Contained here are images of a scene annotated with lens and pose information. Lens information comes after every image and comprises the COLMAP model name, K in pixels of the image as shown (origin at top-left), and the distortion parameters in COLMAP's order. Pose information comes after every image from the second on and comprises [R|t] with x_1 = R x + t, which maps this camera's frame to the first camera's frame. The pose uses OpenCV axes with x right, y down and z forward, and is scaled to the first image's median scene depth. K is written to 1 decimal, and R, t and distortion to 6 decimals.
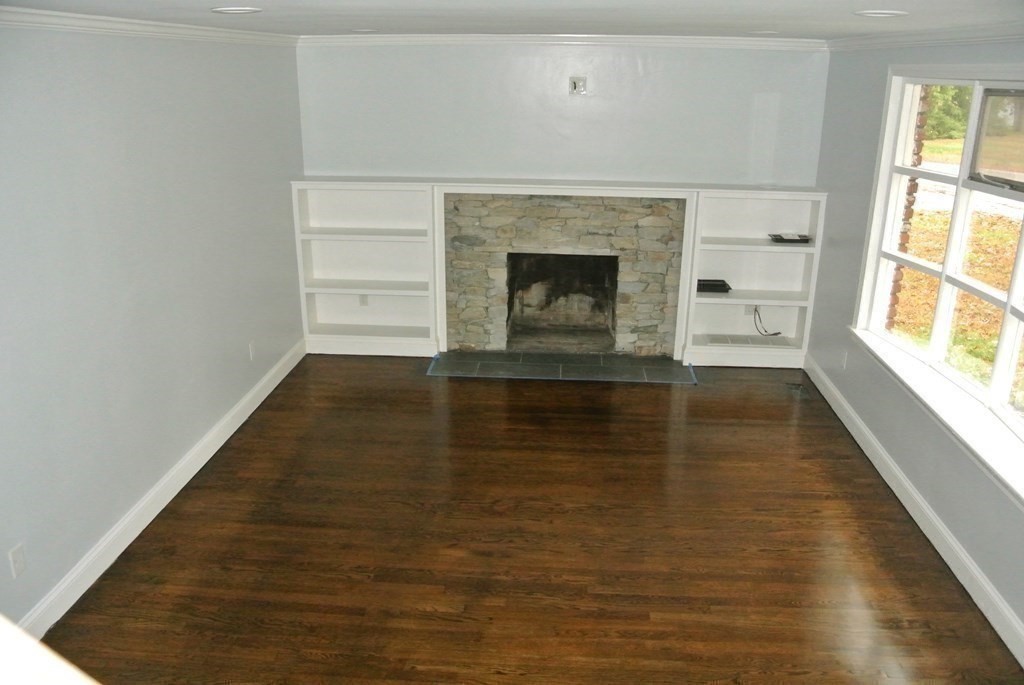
lens RADIAL K [[790.5, 0, 512.0], [0, 790.5, 342.5], [0, 0, 1]] dist [-0.068206, 0.011550]
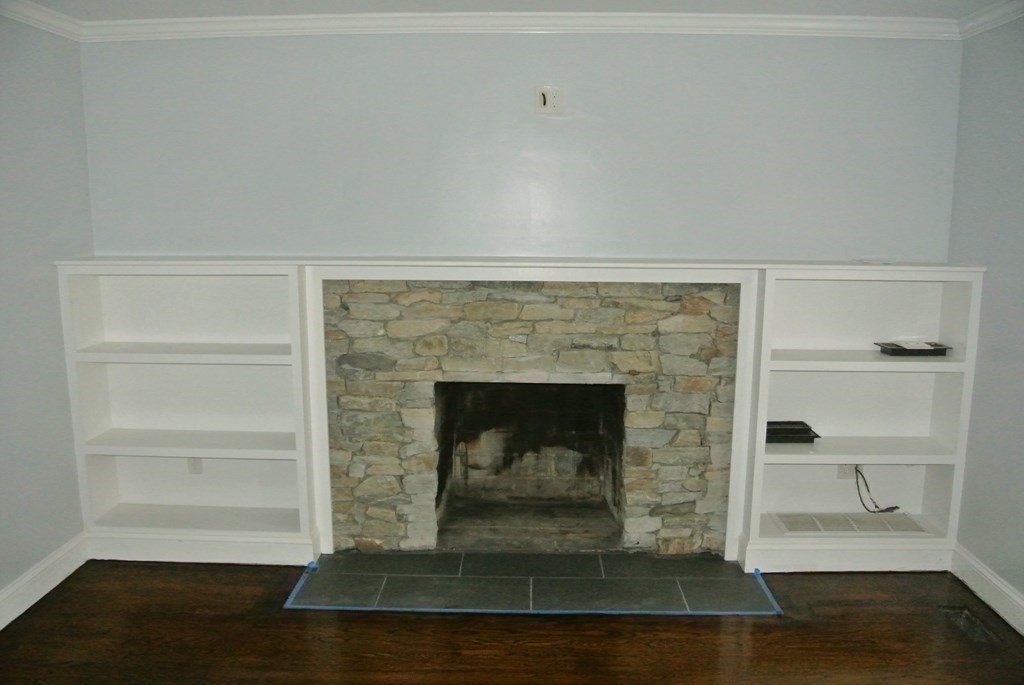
lens RADIAL K [[790.5, 0, 512.0], [0, 790.5, 342.5], [0, 0, 1]] dist [-0.068206, 0.011550]
pose [[0.998889, -0.012195, 0.045510, 0.024833], [0.019558, 0.986093, -0.165040, -0.045128], [-0.042864, 0.165747, 0.985236, 0.420112]]
